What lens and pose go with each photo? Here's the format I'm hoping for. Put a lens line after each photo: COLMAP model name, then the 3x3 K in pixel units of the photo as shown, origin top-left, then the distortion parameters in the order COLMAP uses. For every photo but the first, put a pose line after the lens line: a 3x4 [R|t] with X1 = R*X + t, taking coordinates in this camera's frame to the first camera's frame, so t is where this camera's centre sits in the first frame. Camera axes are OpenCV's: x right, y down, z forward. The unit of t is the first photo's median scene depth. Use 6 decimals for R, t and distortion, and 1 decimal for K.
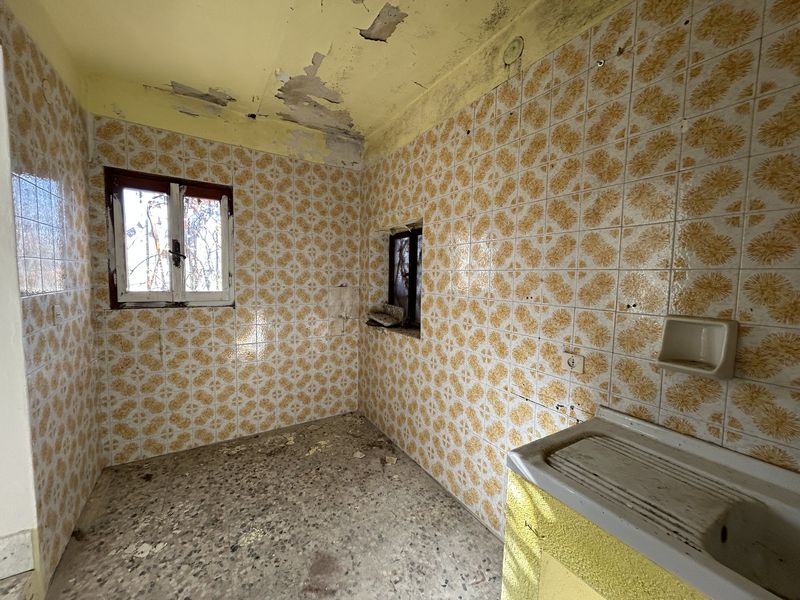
lens RADIAL K [[319.3, 0, 398.7], [0, 319.3, 299.5], [0, 0, 1]] dist [-0.005160, -0.000174]
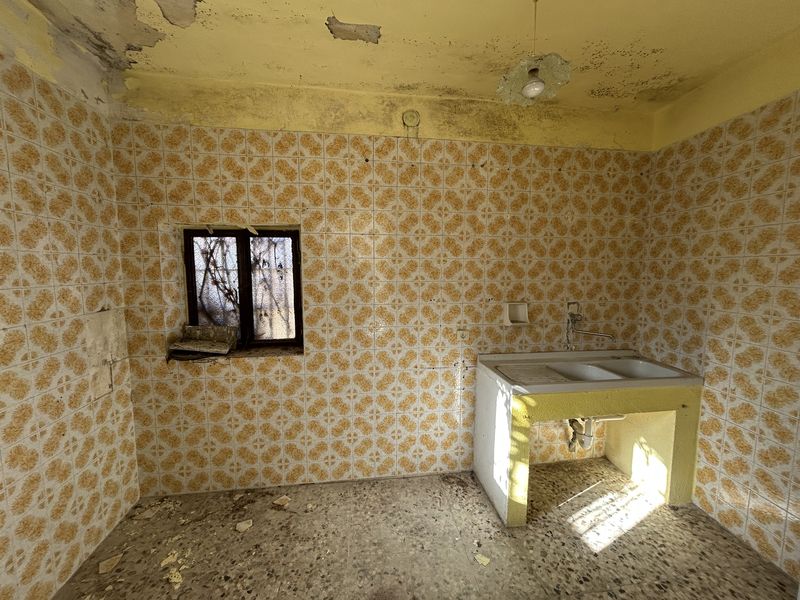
lens RADIAL K [[319.3, 0, 398.8], [0, 319.3, 299.9], [0, 0, 1]] dist [-0.005160, -0.000174]
pose [[0.398236, -0.109161, 0.910764, -0.731274], [0.072976, 0.993517, 0.087171, -0.107412], [-0.914376, 0.031749, 0.403620, 0.401174]]
